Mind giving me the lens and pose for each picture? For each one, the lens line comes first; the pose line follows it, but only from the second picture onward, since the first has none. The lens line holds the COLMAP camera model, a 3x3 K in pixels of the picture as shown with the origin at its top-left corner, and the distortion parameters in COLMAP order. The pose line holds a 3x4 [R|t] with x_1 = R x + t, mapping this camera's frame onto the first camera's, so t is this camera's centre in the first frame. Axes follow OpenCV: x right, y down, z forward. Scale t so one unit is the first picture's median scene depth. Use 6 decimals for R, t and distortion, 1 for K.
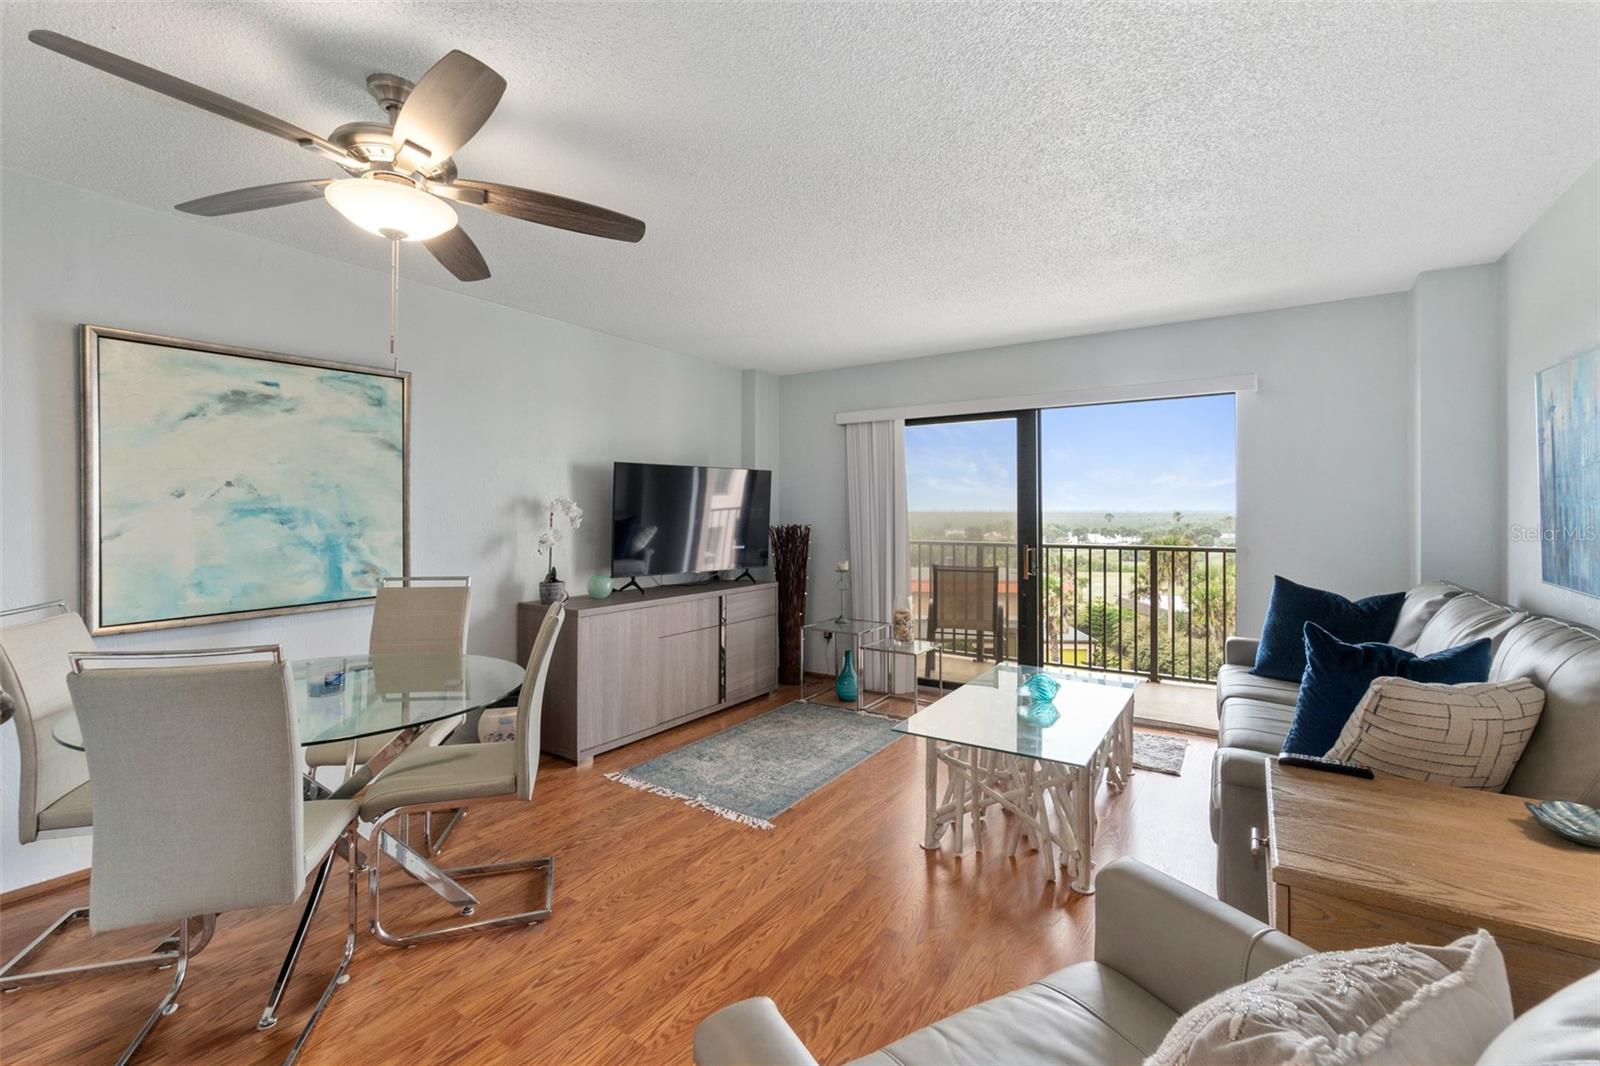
lens RADIAL K [[672.1, 0, 780.3], [0, 672.1, 504.0], [0, 0, 1]] dist [-0.012420, 0.000117]
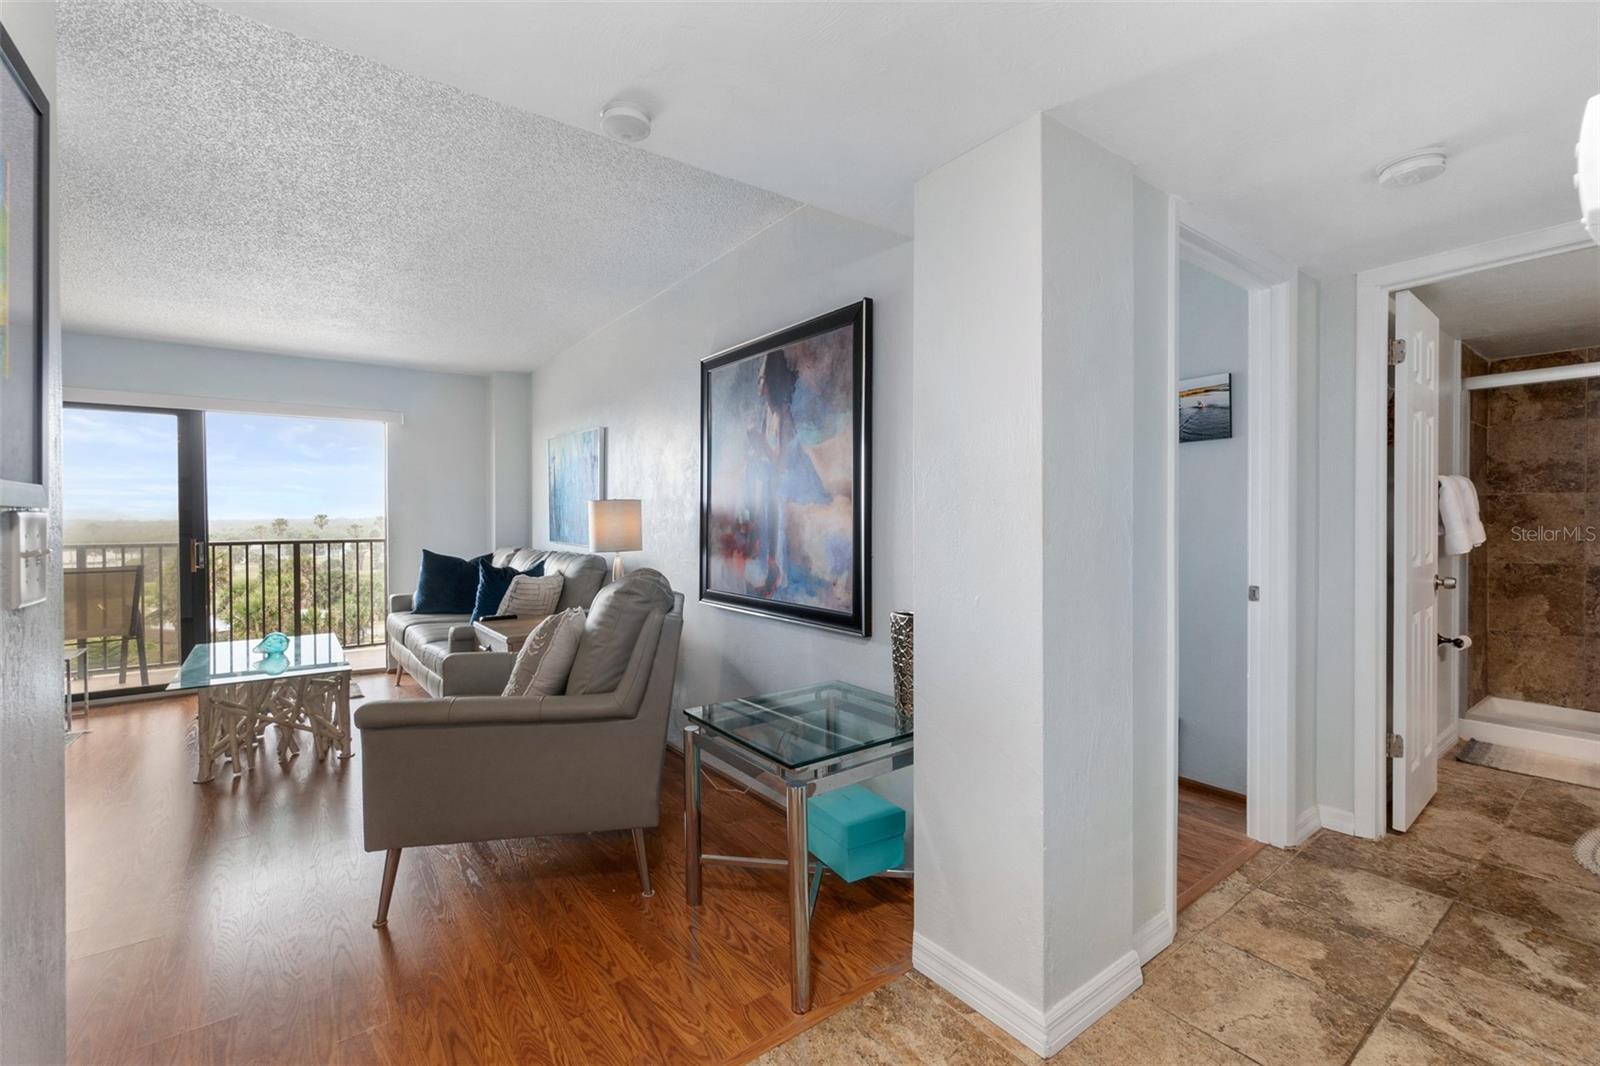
lens RADIAL K [[693.0, 0, 796.1], [0, 693.0, 526.5], [0, 0, 1]] dist [-0.015484, 0.008375]
pose [[0.315196, -0.016232, 0.948888, -0.637836], [-0.006318, 0.999796, 0.019201, 0.024810], [-0.949006, -0.012048, 0.315029, -0.400887]]
